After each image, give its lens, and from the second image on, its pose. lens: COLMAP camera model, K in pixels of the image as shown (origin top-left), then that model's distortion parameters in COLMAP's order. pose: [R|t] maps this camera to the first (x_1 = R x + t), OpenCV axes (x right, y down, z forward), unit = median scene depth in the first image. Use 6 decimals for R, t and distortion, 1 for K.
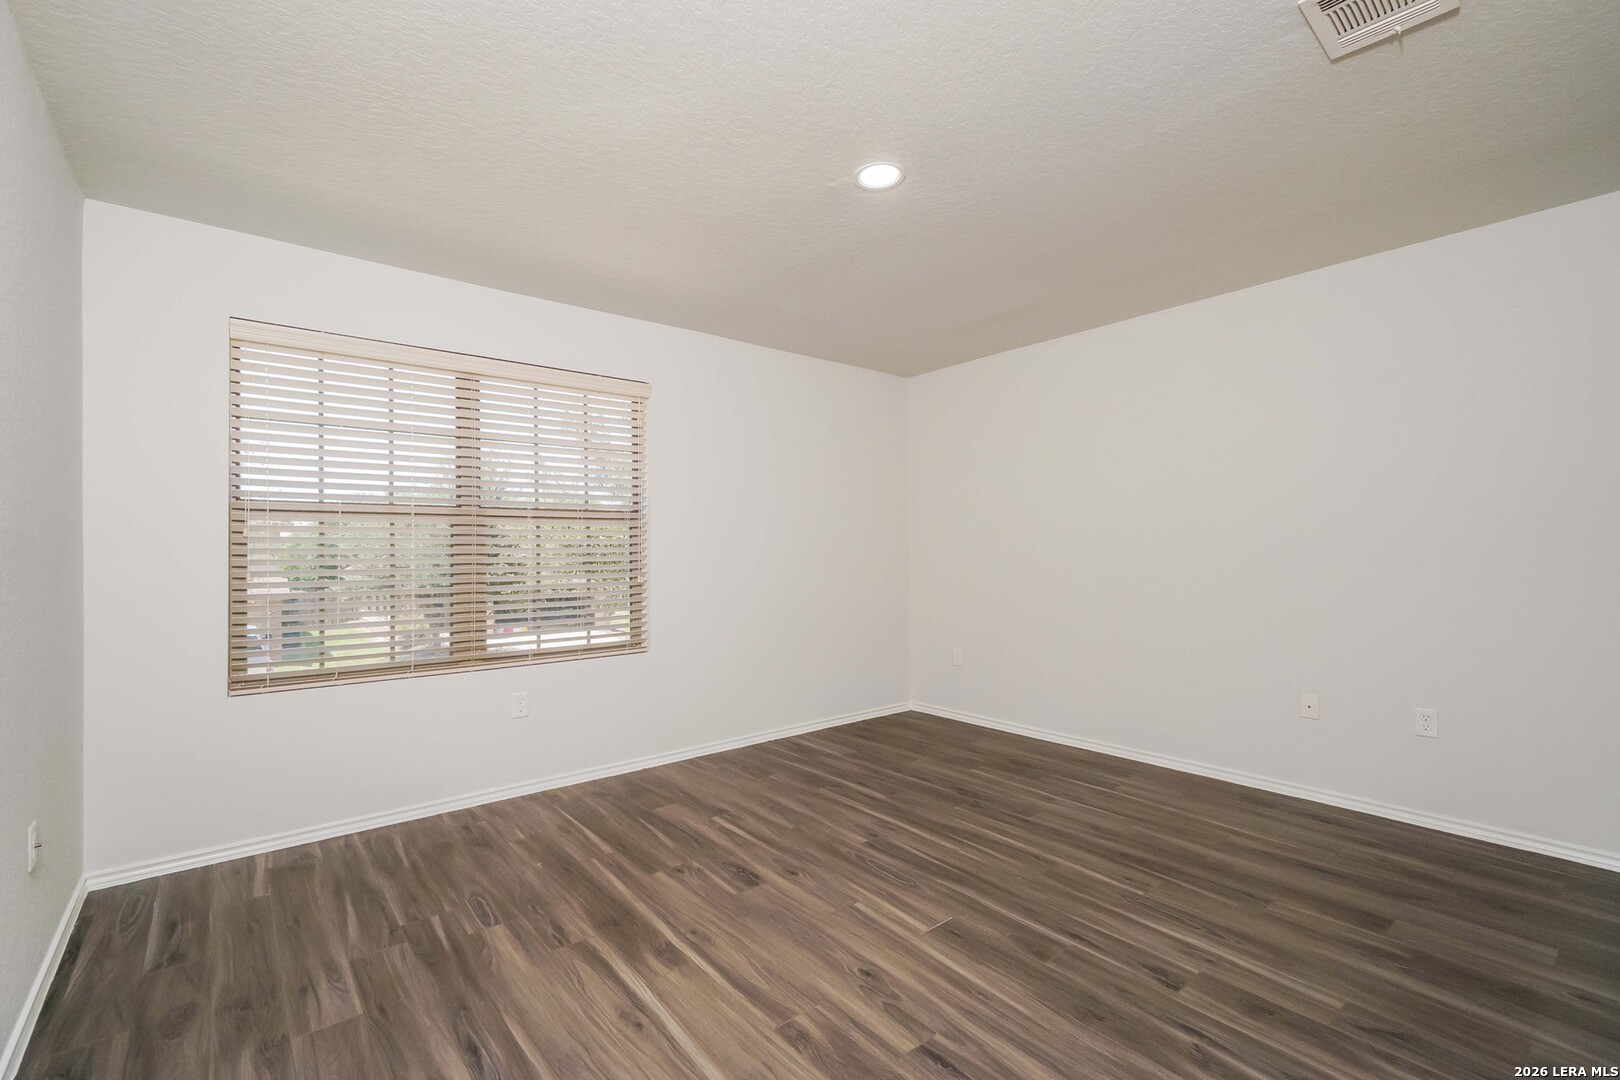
lens RADIAL K [[717.2, 0, 810.0], [0, 717.2, 540.0], [0, 0, 1]] dist [0.000616, 0.000109]
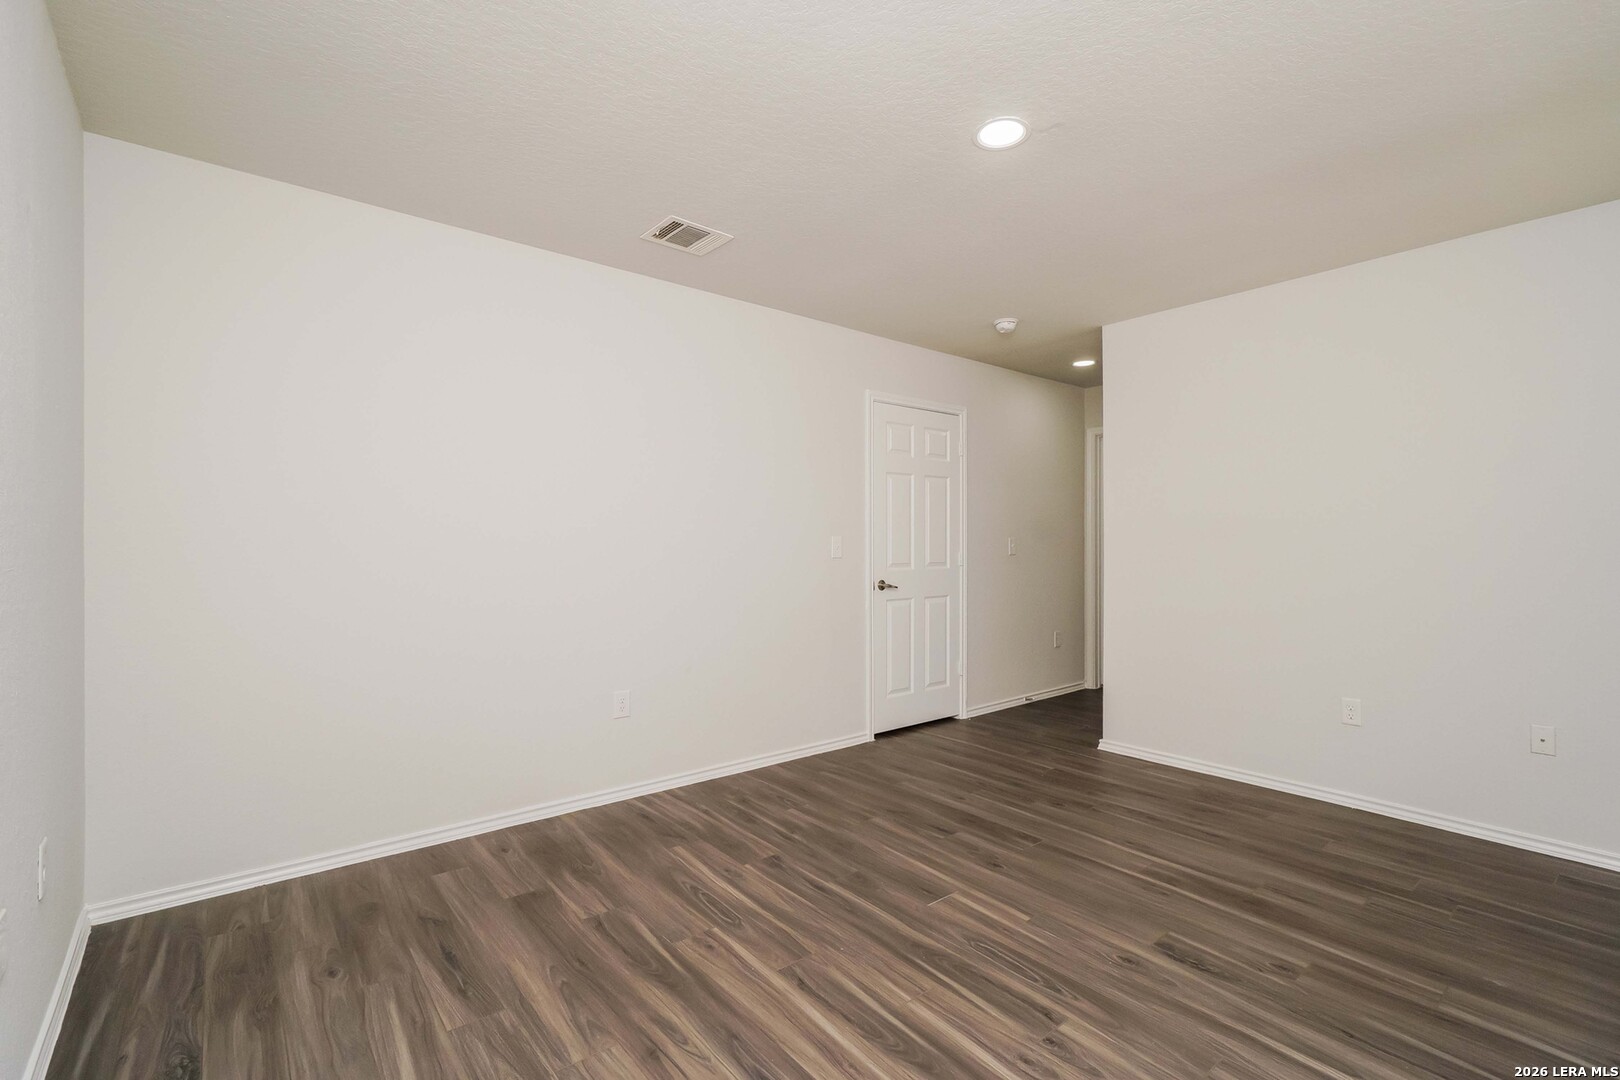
lens RADIAL K [[717.2, 0, 810.0], [0, 717.2, 540.0], [0, 0, 1]] dist [0.000616, 0.000109]
pose [[-0.999966, 0.004163, 0.007155, 0.350737], [0.004044, 0.999853, -0.016653, 0.021486], [-0.007224, -0.016624, -0.999836, 1.996047]]
